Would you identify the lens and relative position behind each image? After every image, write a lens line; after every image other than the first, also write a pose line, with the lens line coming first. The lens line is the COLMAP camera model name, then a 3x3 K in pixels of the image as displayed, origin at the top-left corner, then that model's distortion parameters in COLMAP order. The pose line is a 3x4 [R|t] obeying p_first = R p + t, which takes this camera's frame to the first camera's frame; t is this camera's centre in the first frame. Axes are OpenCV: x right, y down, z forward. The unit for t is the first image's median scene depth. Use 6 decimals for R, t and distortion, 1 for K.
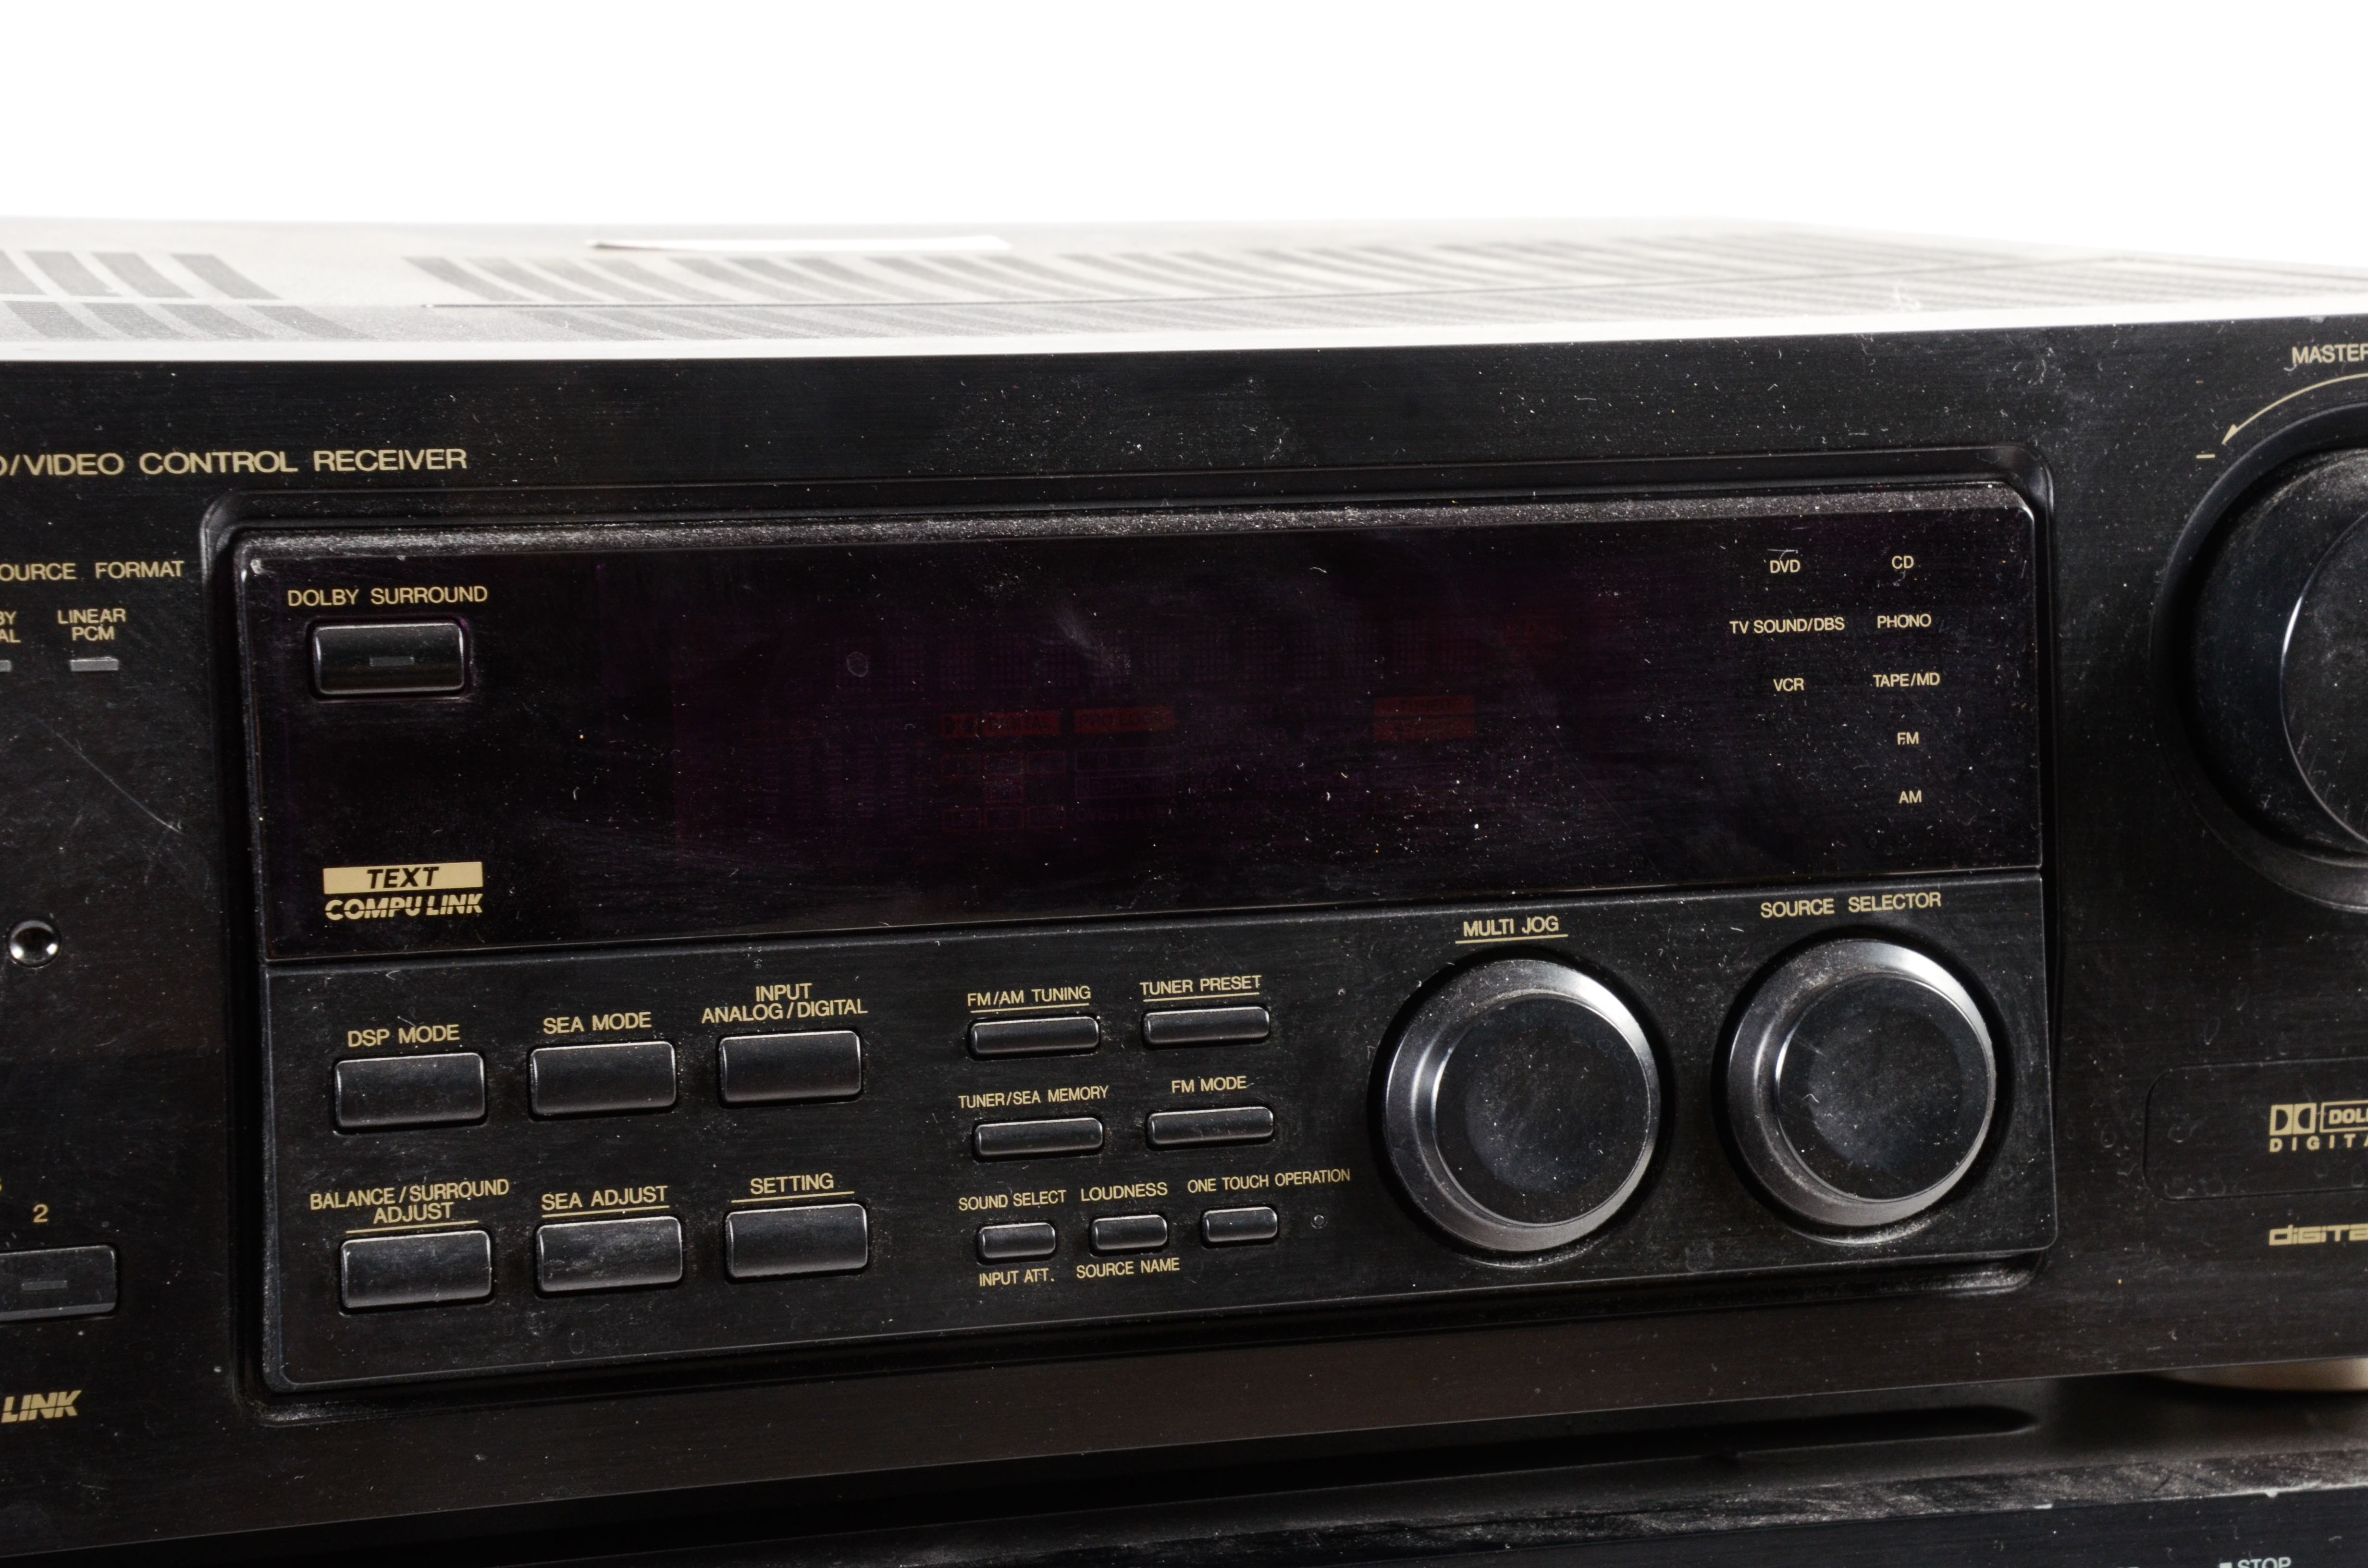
lens RADIAL K [[5074.2, 0, 1280.4], [0, 5074.2, 872.5], [0, 0, 1]] dist [0.436907, 0.924214]
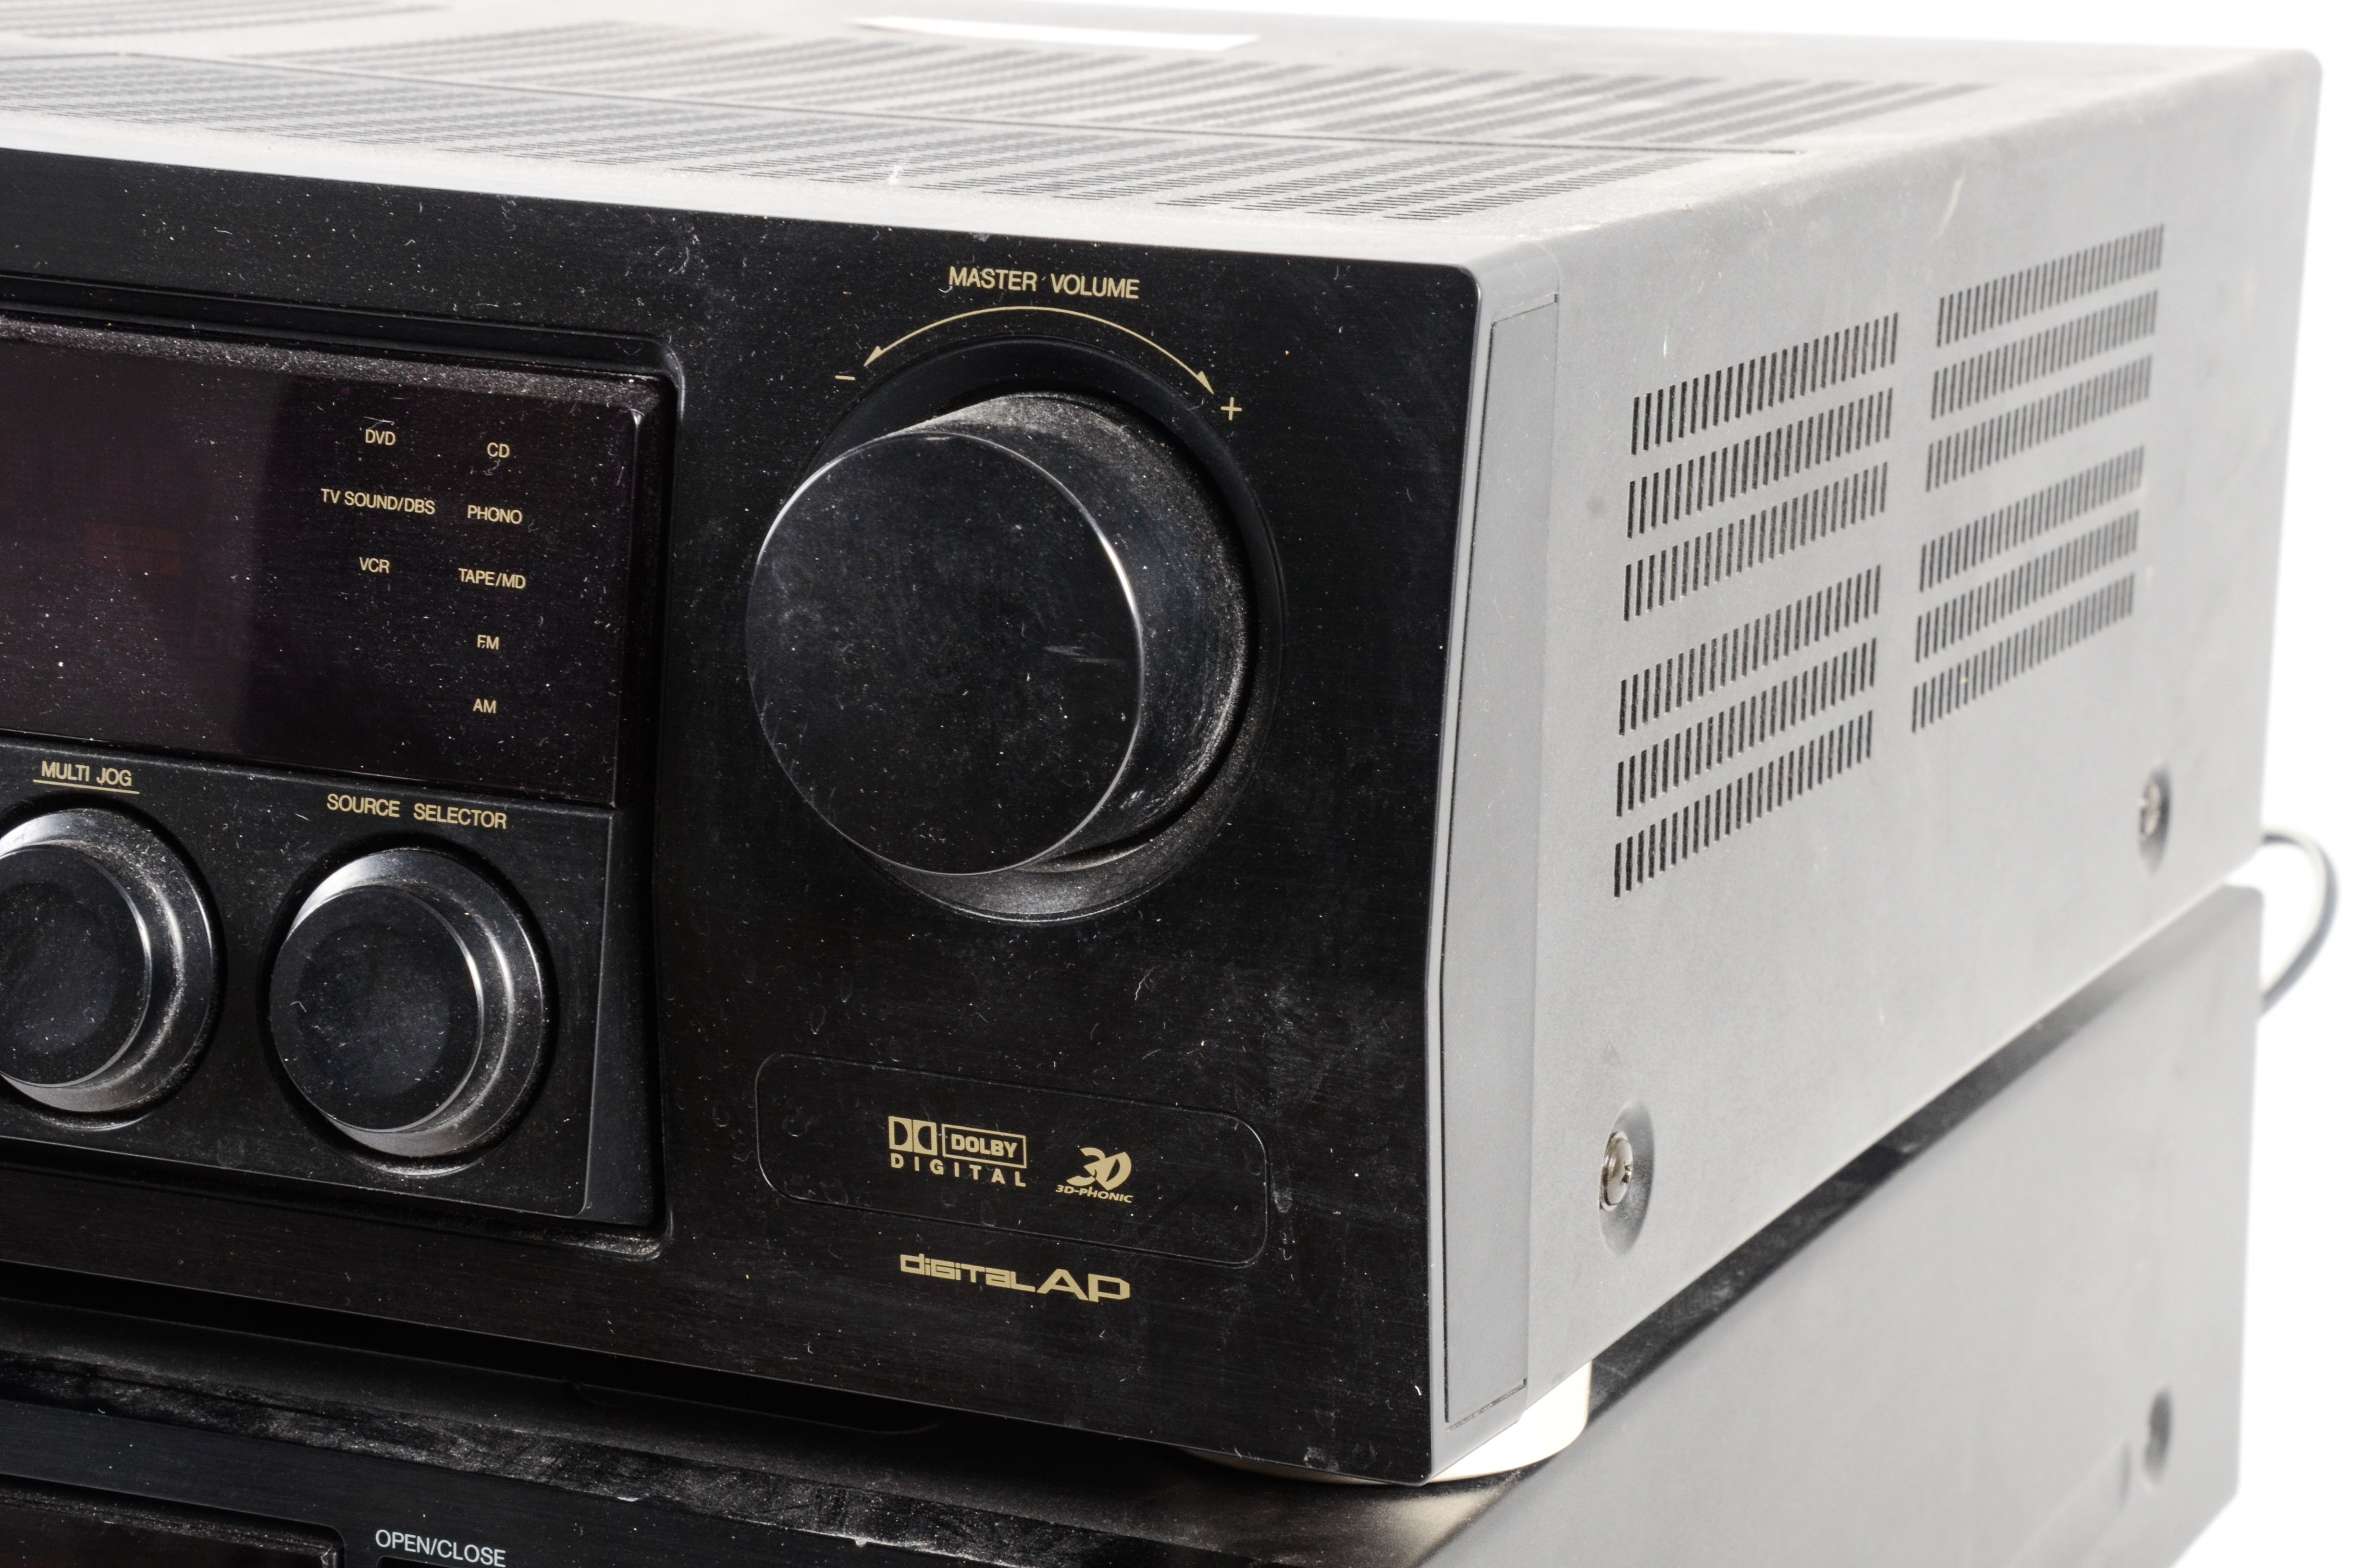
lens RADIAL K [[5074.2, 0, 1280.4], [0, 5074.2, 872.5], [0, 0, 1]] dist [0.436907, 0.924214]
pose [[0.757463, 0.162801, -0.632255, 0.847393], [-0.131446, 0.986609, 0.096568, -0.096270], [0.639509, 0.009961, 0.768719, 0.394634]]
